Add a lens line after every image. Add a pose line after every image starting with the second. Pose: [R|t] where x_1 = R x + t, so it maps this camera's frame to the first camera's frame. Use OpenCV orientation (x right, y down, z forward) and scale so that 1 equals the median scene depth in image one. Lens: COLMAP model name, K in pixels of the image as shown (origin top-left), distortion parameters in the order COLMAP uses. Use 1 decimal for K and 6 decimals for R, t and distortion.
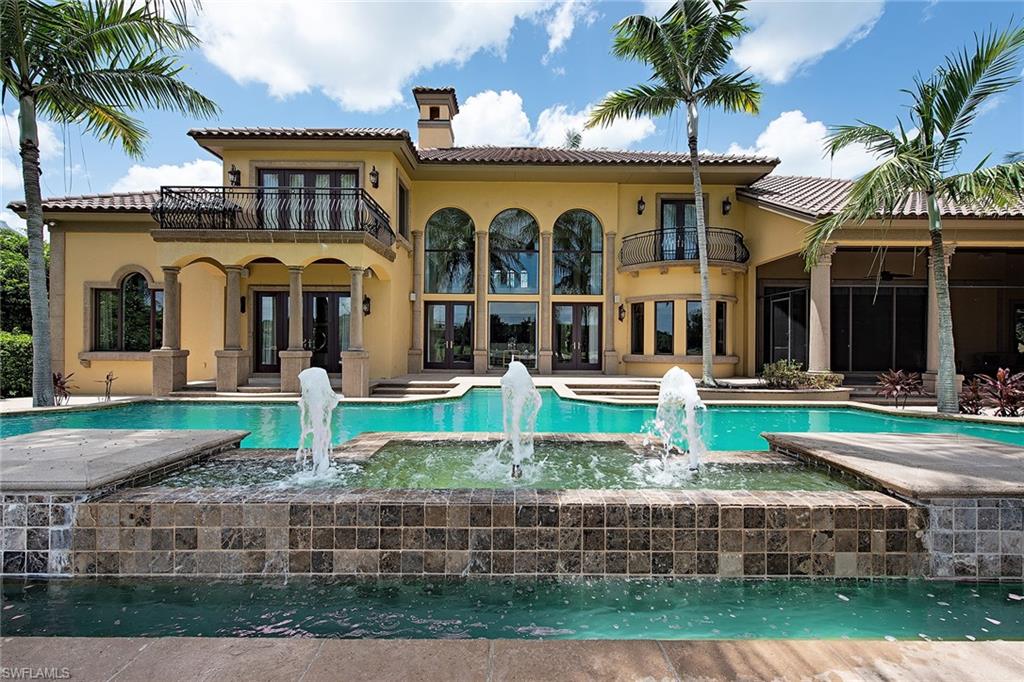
lens RADIAL K [[440.6, 0, 512.0], [0, 440.6, 341.0], [0, 0, 1]] dist [-0.000535, -0.000120]
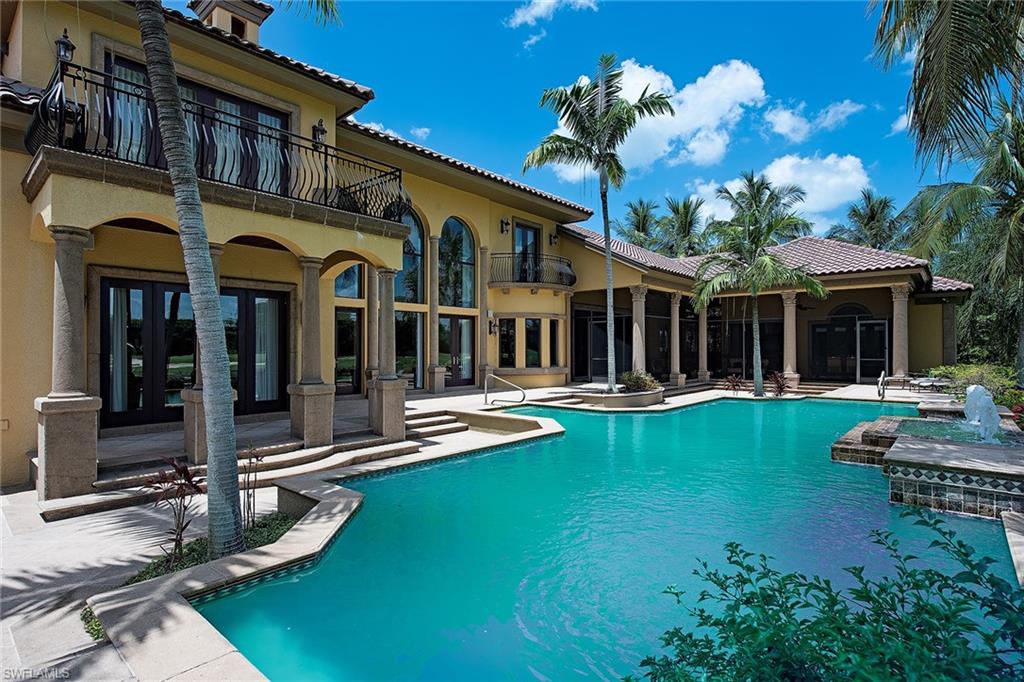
lens RADIAL K [[513.4, 0, 512.0], [0, 513.4, 341.0], [0, 0, 1]] dist [0.000131, -0.000063]
pose [[0.657932, 0.002220, 0.753074, -0.631145], [-0.000786, 0.999997, -0.002262, -0.029925], [-0.753077, 0.000897, 0.657932, 0.184937]]
